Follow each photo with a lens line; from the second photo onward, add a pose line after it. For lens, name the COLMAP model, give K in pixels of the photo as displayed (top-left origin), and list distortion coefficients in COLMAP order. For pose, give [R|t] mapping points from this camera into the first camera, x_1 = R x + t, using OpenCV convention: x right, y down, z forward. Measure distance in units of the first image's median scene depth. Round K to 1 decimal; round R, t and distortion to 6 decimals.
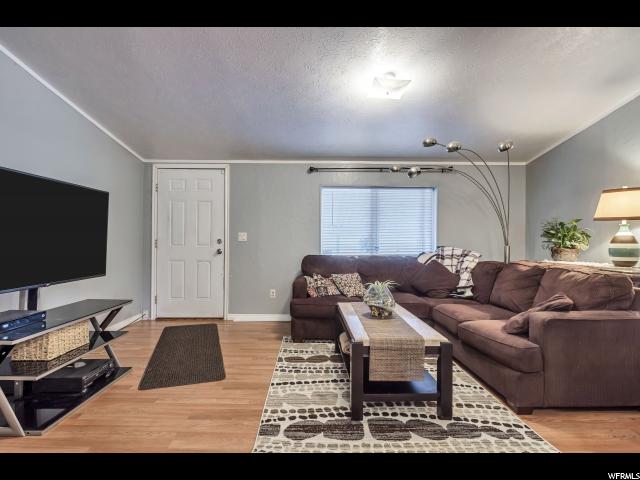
lens RADIAL K [[329.0, 0, 316.4], [0, 329.0, 242.4], [0, 0, 1]] dist [-0.000052, 0.000118]
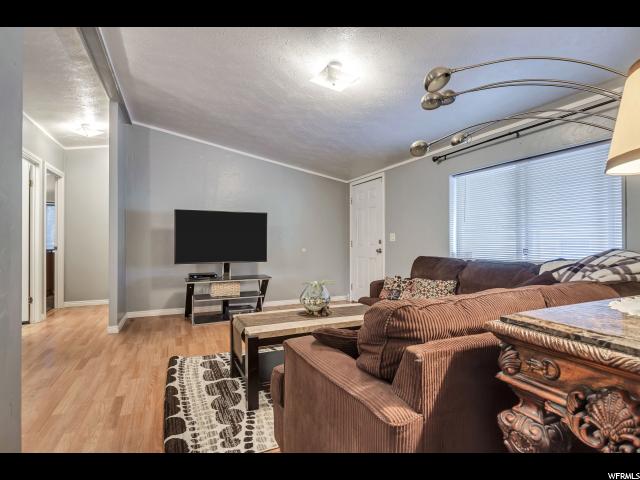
lens RADIAL K [[329.0, 0, 316.4], [0, 329.0, 242.4], [0, 0, 1]] dist [-0.000052, 0.000118]
pose [[0.397160, -0.004059, -0.917741, 1.146731], [-0.002528, 0.999982, -0.005516, 0.010494], [0.917746, 0.004511, 0.397142, 0.620047]]
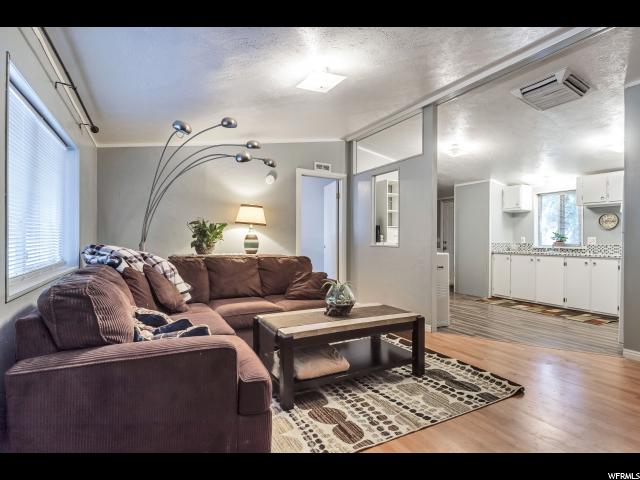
lens RADIAL K [[329.0, 0, 316.4], [0, 329.0, 242.4], [0, 0, 1]] dist [-0.000052, 0.000118]
pose [[-0.453933, -0.021556, 0.890775, -0.687125], [-0.006061, 0.999759, 0.021105, -0.018476], [-0.891015, 0.004181, -0.453955, 1.567780]]
